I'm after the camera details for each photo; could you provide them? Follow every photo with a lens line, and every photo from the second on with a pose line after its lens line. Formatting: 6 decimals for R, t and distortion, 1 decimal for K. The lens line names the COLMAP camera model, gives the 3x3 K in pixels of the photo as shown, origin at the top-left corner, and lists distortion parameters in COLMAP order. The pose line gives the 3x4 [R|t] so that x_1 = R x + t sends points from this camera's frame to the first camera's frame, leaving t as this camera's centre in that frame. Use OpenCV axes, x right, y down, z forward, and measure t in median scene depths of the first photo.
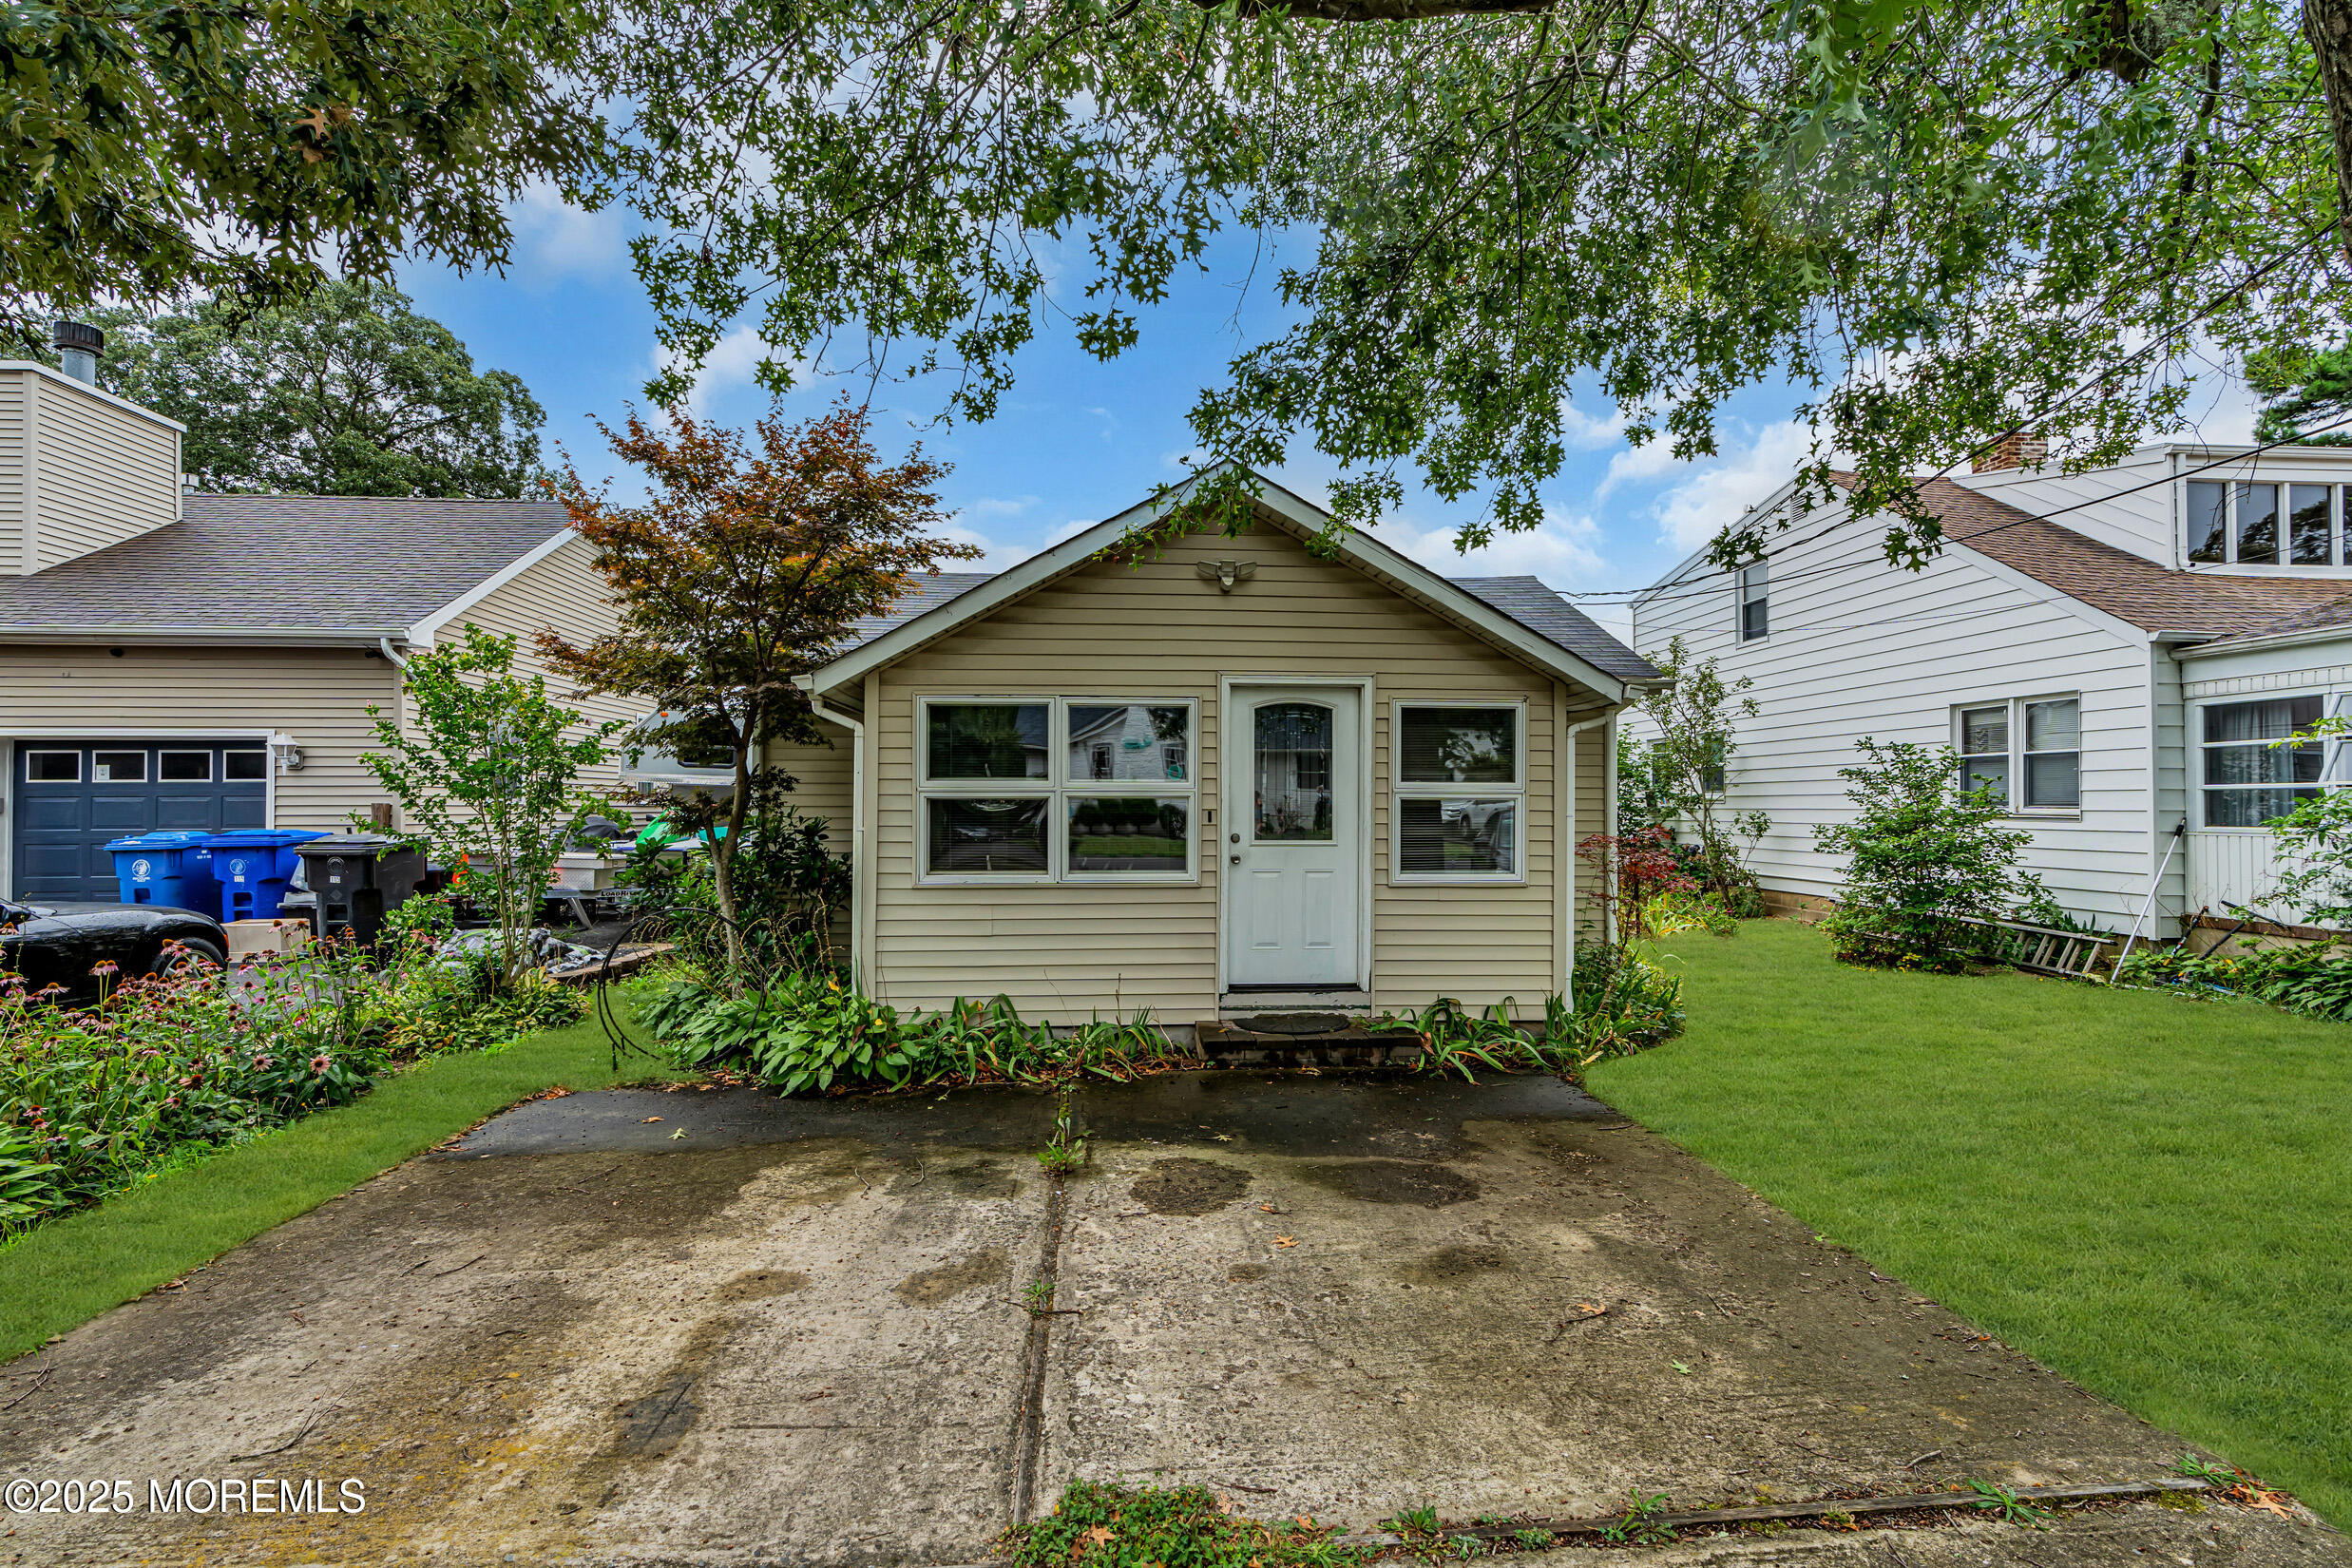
lens RADIAL K [[1063.7, 0, 1184.2], [0, 1063.7, 795.1], [0, 0, 1]] dist [-0.002509, 0.000292]
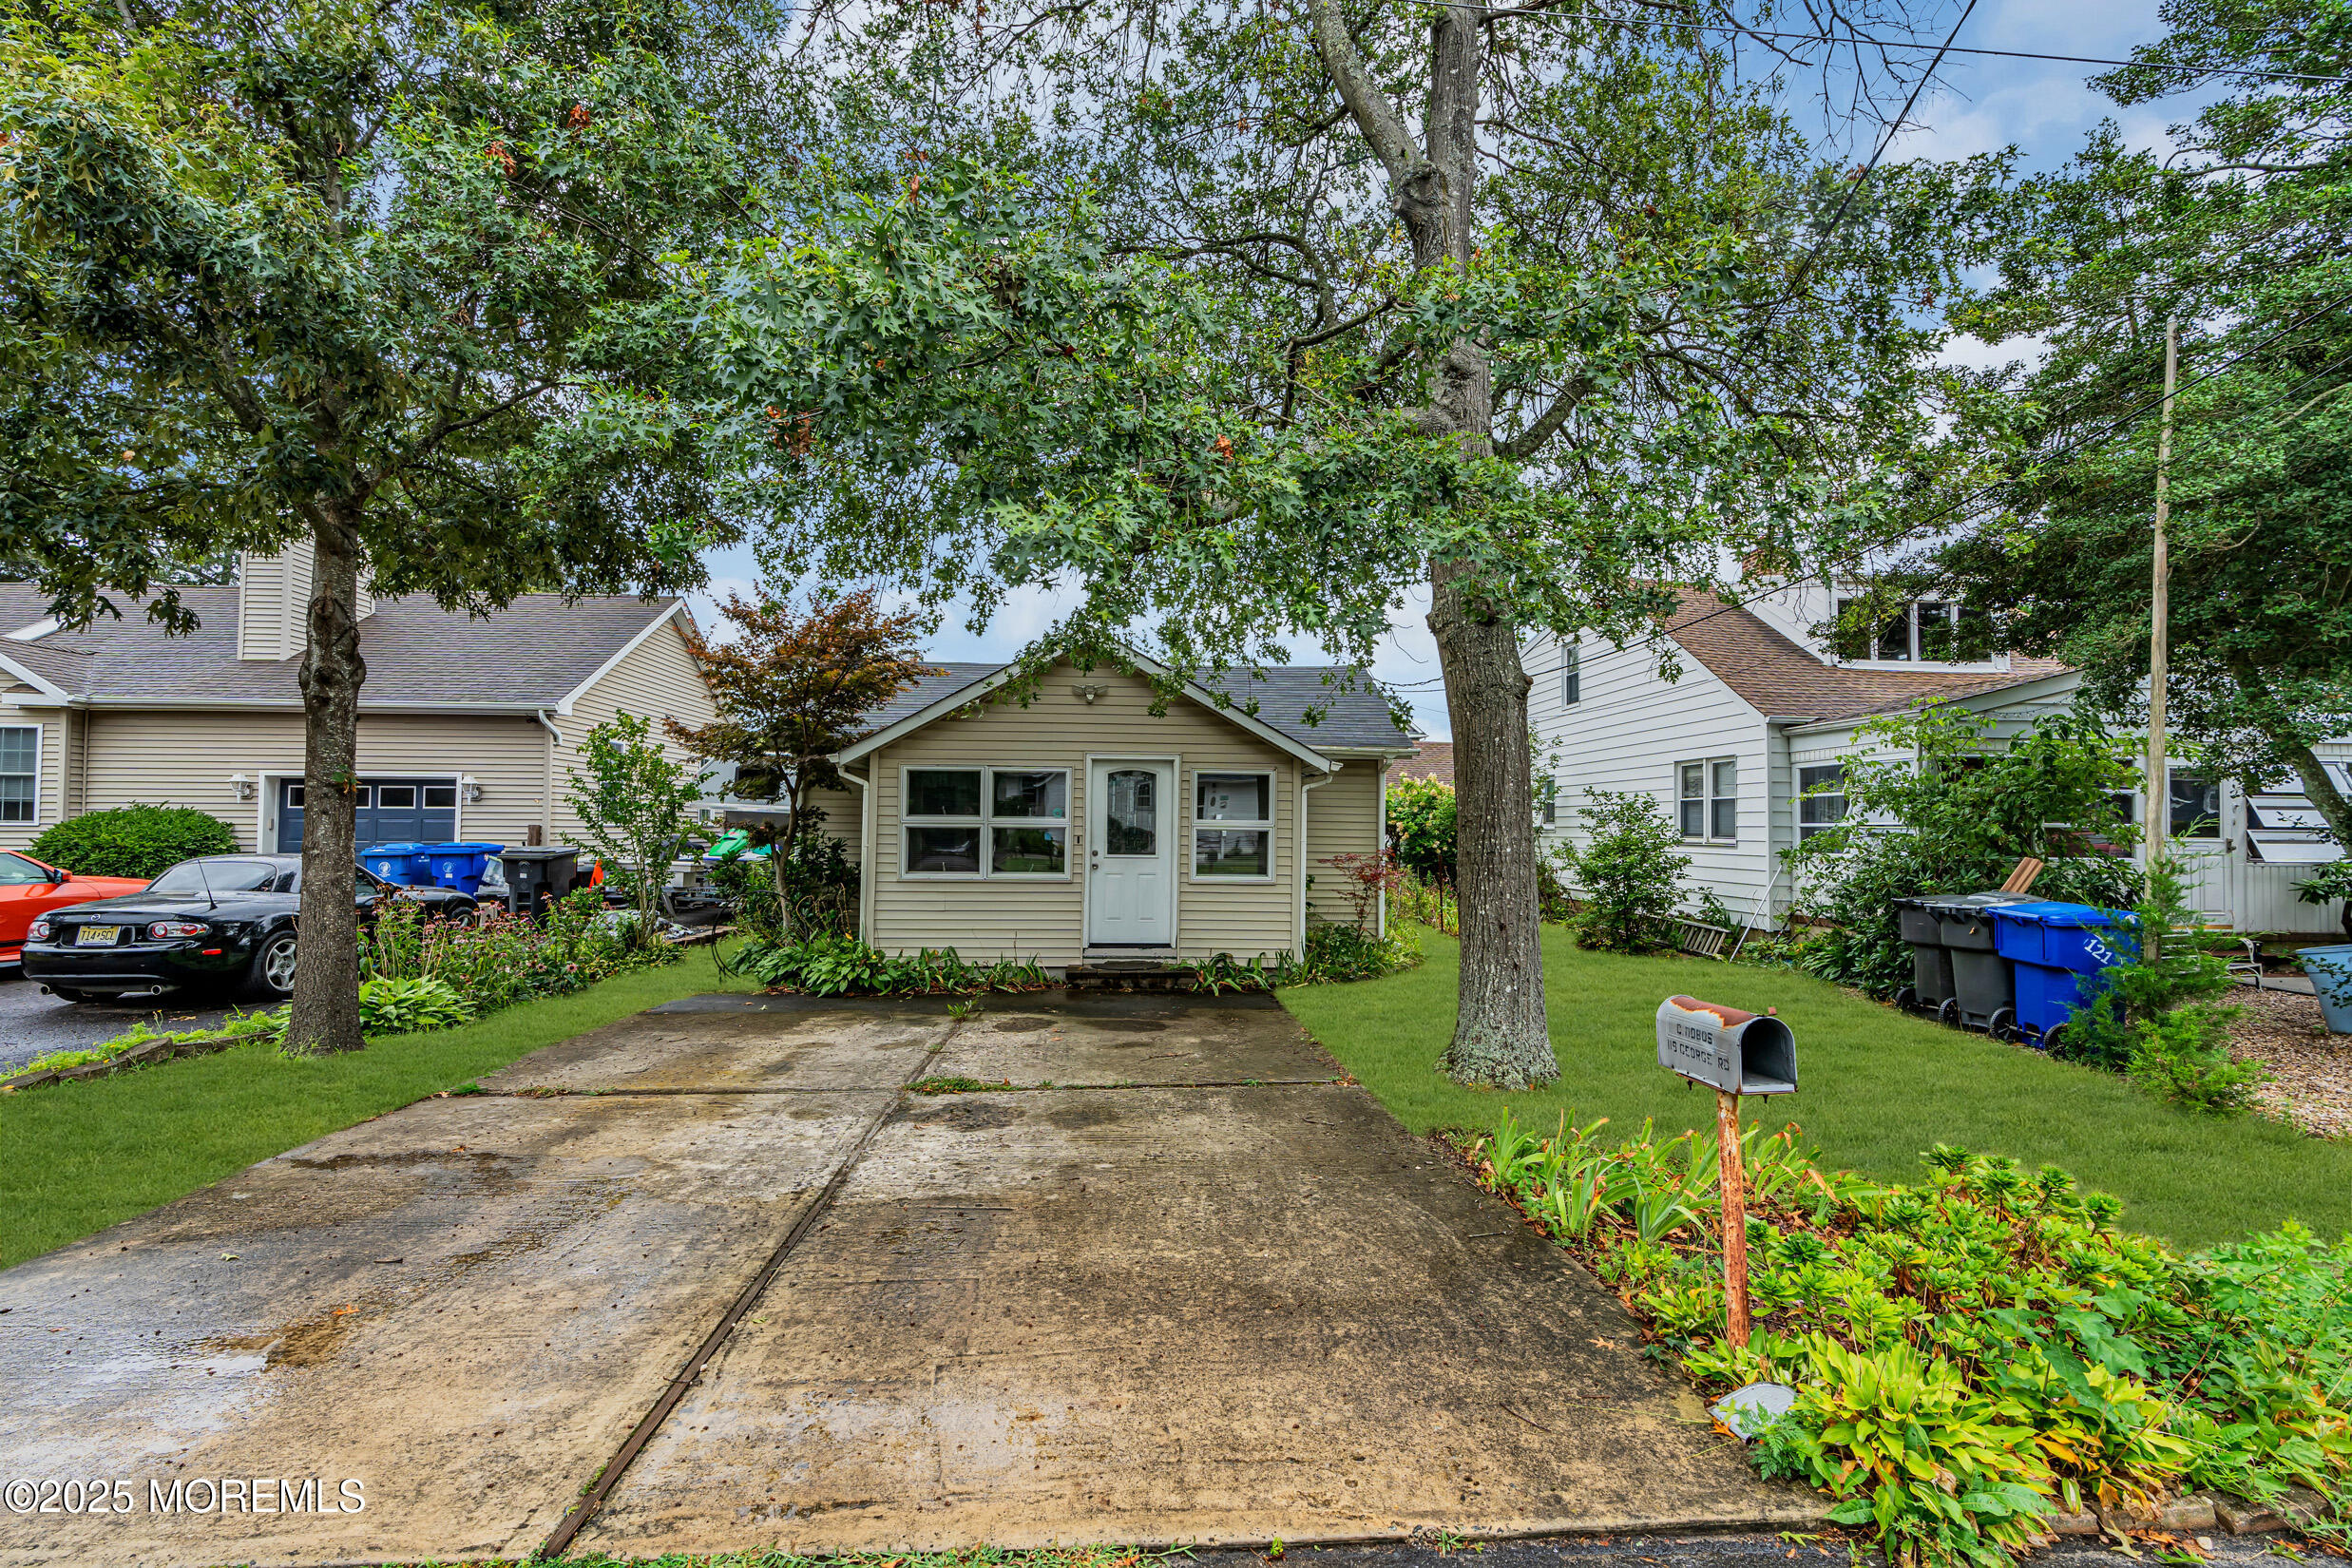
lens RADIAL K [[1061.1, 0, 1184.8], [0, 1061.1, 787.1], [0, 0, 1]] dist [-0.007943, 0.001516]
pose [[0.999860, 0.008299, -0.014503, 0.199618], [-0.008708, 0.999560, -0.028355, -0.014962], [0.014261, 0.028478, 0.999493, -0.600572]]
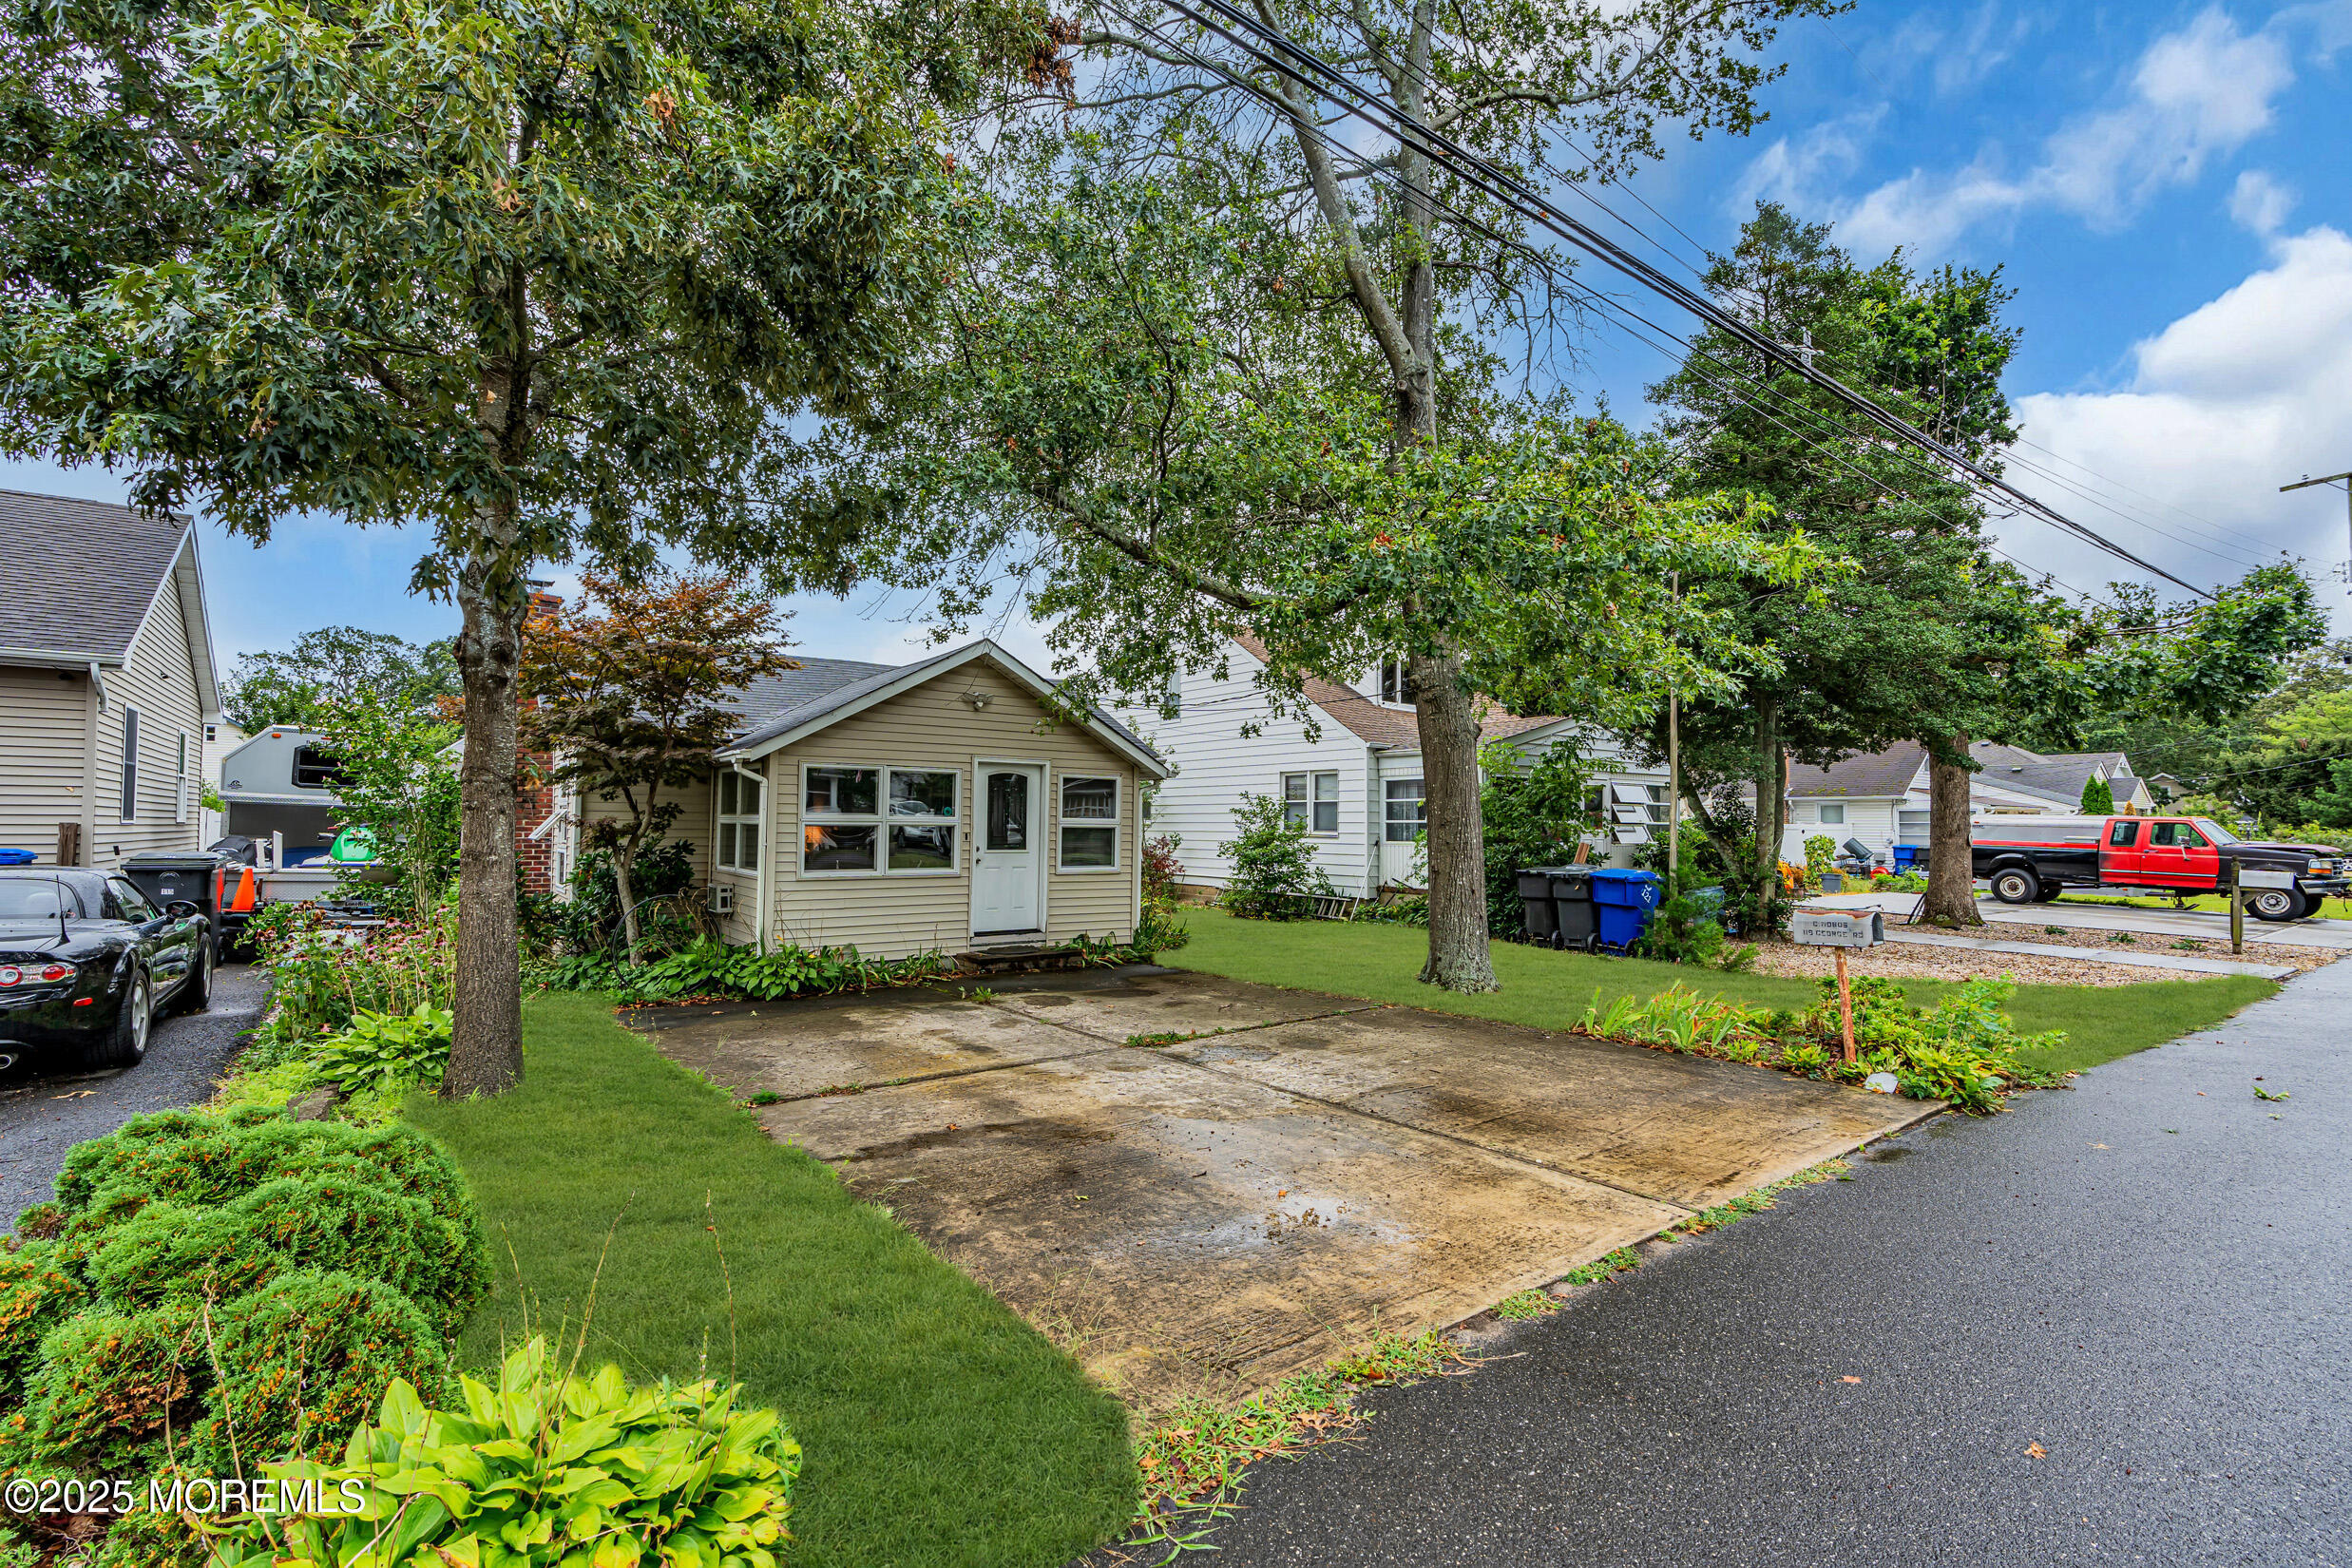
lens RADIAL K [[1061.1, 0, 1184.8], [0, 1061.1, 787.1], [0, 0, 1]] dist [-0.007943, 0.001516]
pose [[0.840400, 0.025289, 0.541376, -0.592435], [-0.012123, 0.999538, -0.027871, -0.016344], [-0.541830, 0.016860, 0.840319, -0.637252]]
